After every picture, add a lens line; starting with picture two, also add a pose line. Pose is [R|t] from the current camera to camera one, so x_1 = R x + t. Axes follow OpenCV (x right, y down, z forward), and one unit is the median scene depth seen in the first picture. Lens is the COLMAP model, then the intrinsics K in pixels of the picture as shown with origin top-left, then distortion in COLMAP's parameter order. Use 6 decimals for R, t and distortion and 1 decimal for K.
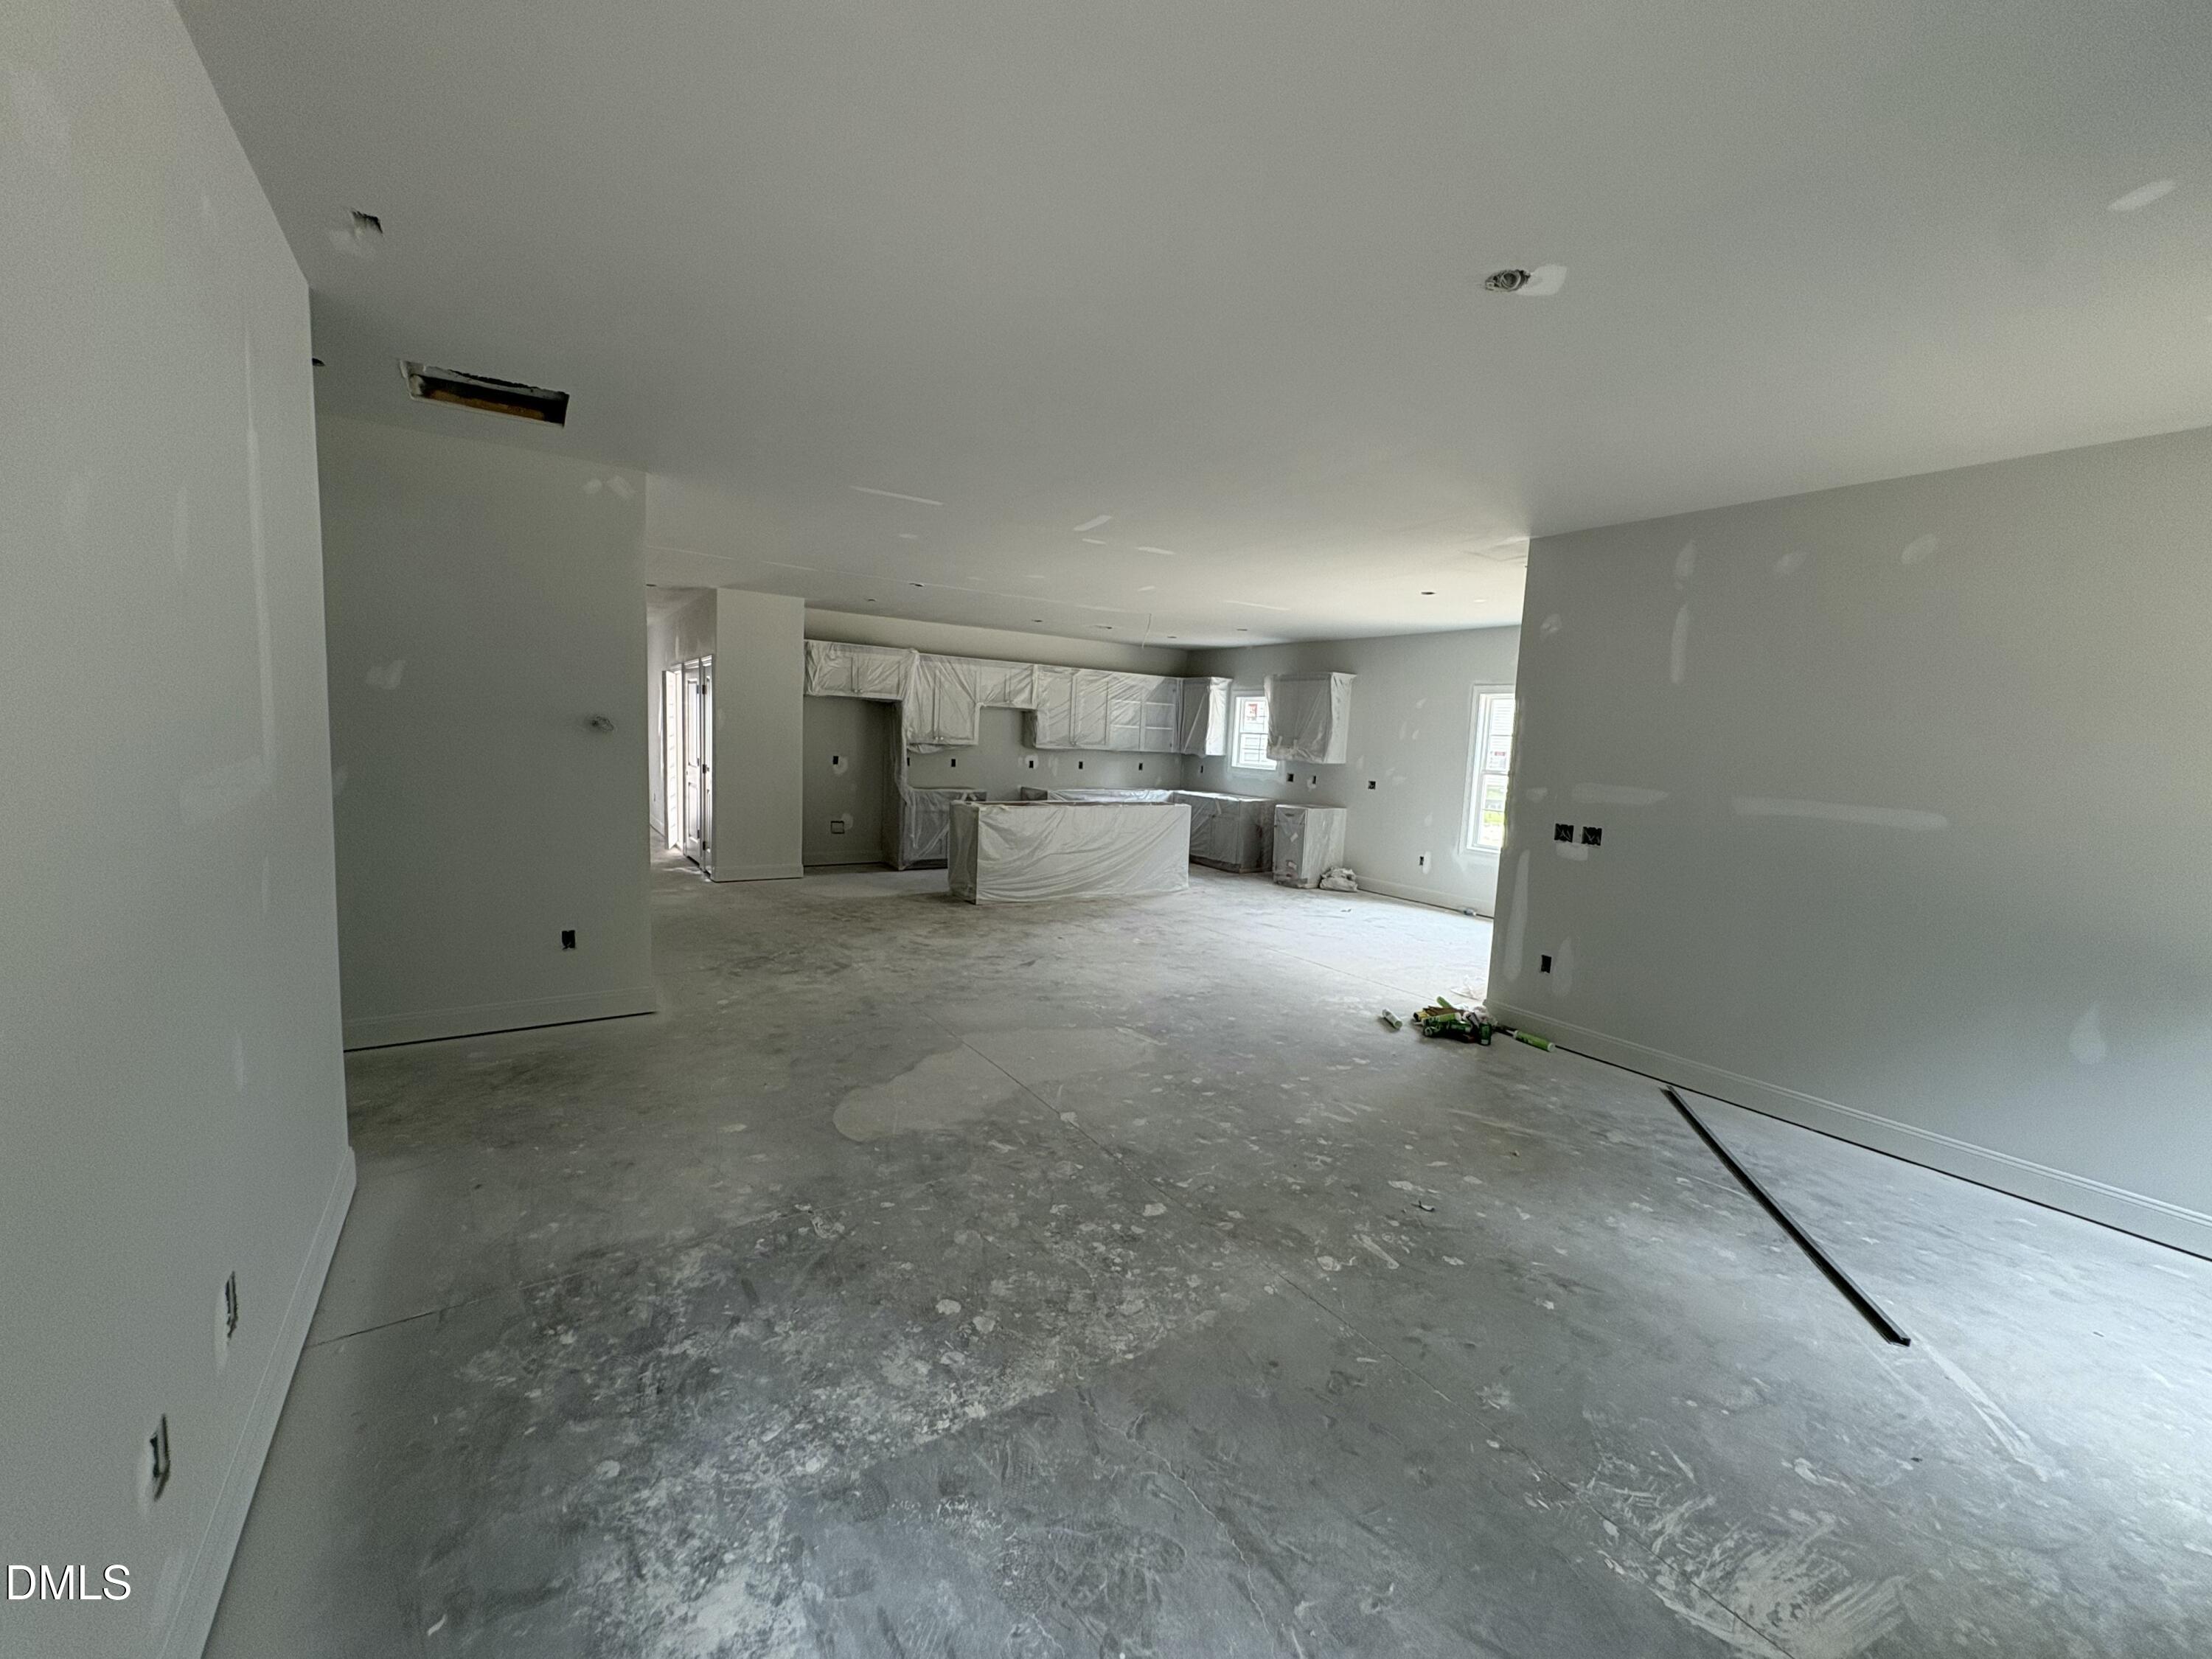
lens RADIAL K [[883.5, 0, 1106.0], [0, 883.5, 829.5], [0, 0, 1]] dist [0.000822, 0.000021]
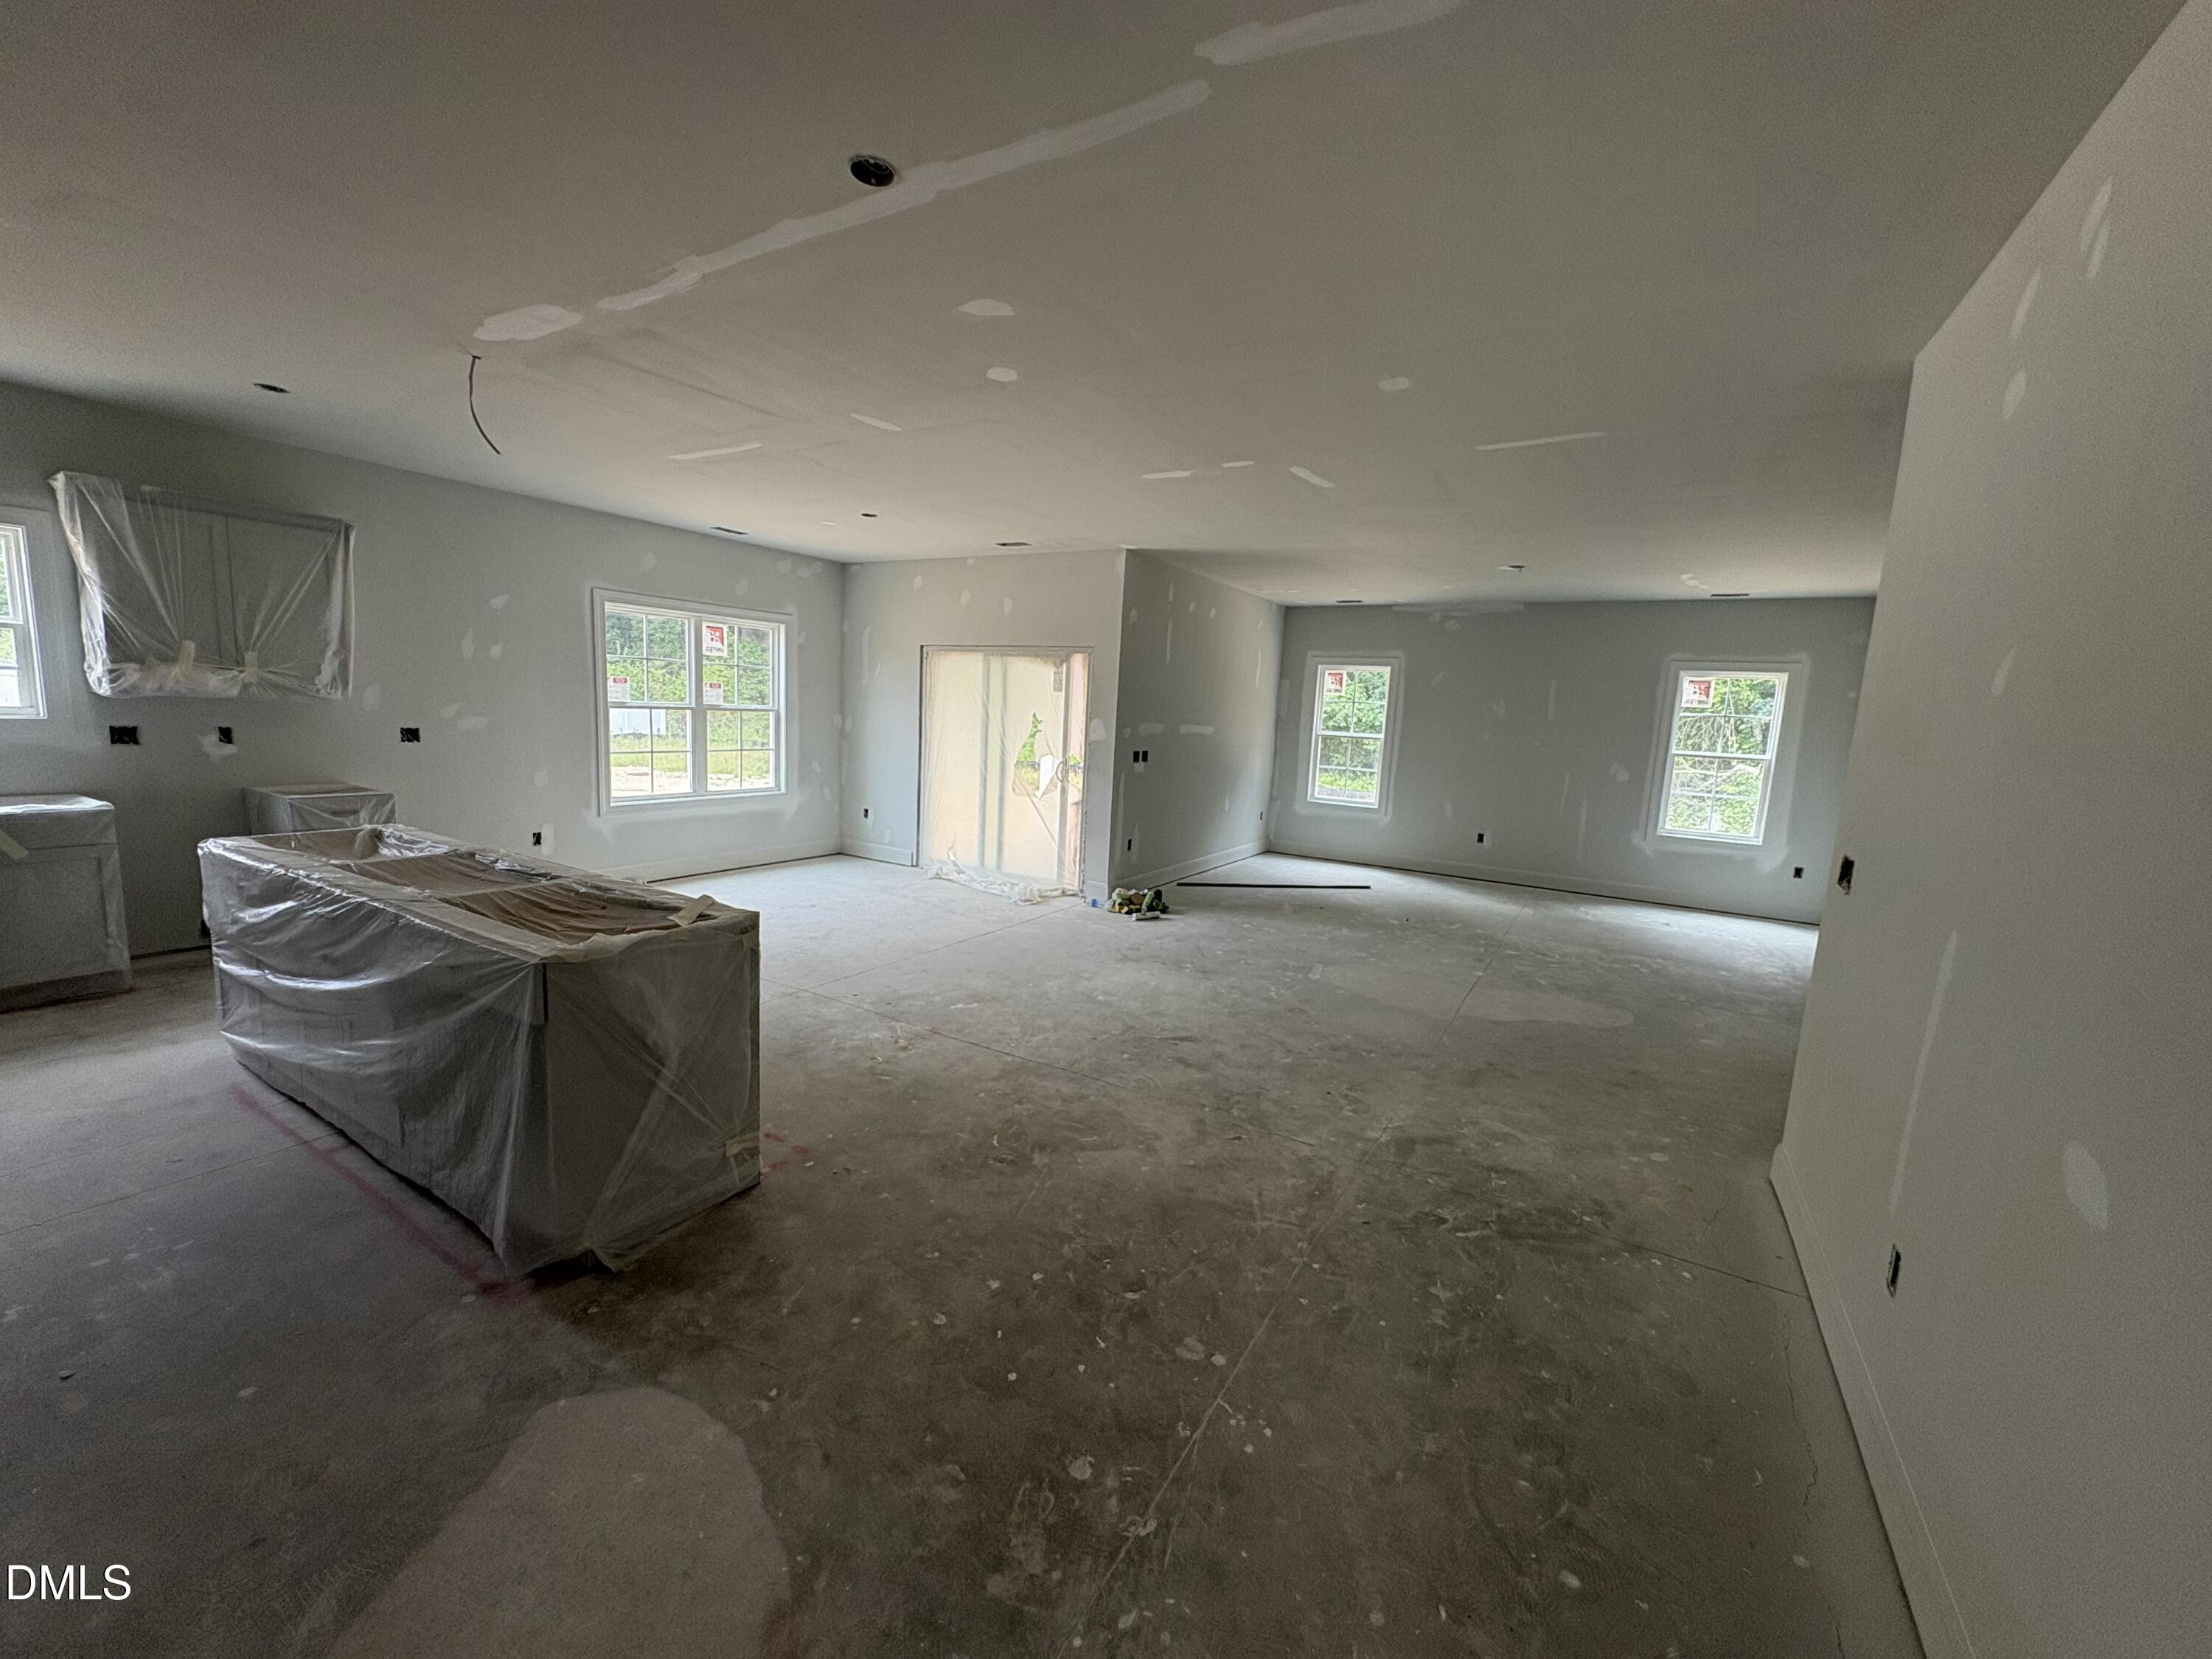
lens RADIAL K [[883.5, 0, 1106.0], [0, 883.5, 829.5], [0, 0, 1]] dist [0.000822, 0.000021]
pose [[-0.428171, -0.191559, 0.883162, -0.723812], [0.026375, 0.974210, 0.224095, -0.189171], [-0.903313, 0.119245, -0.412076, 1.473634]]
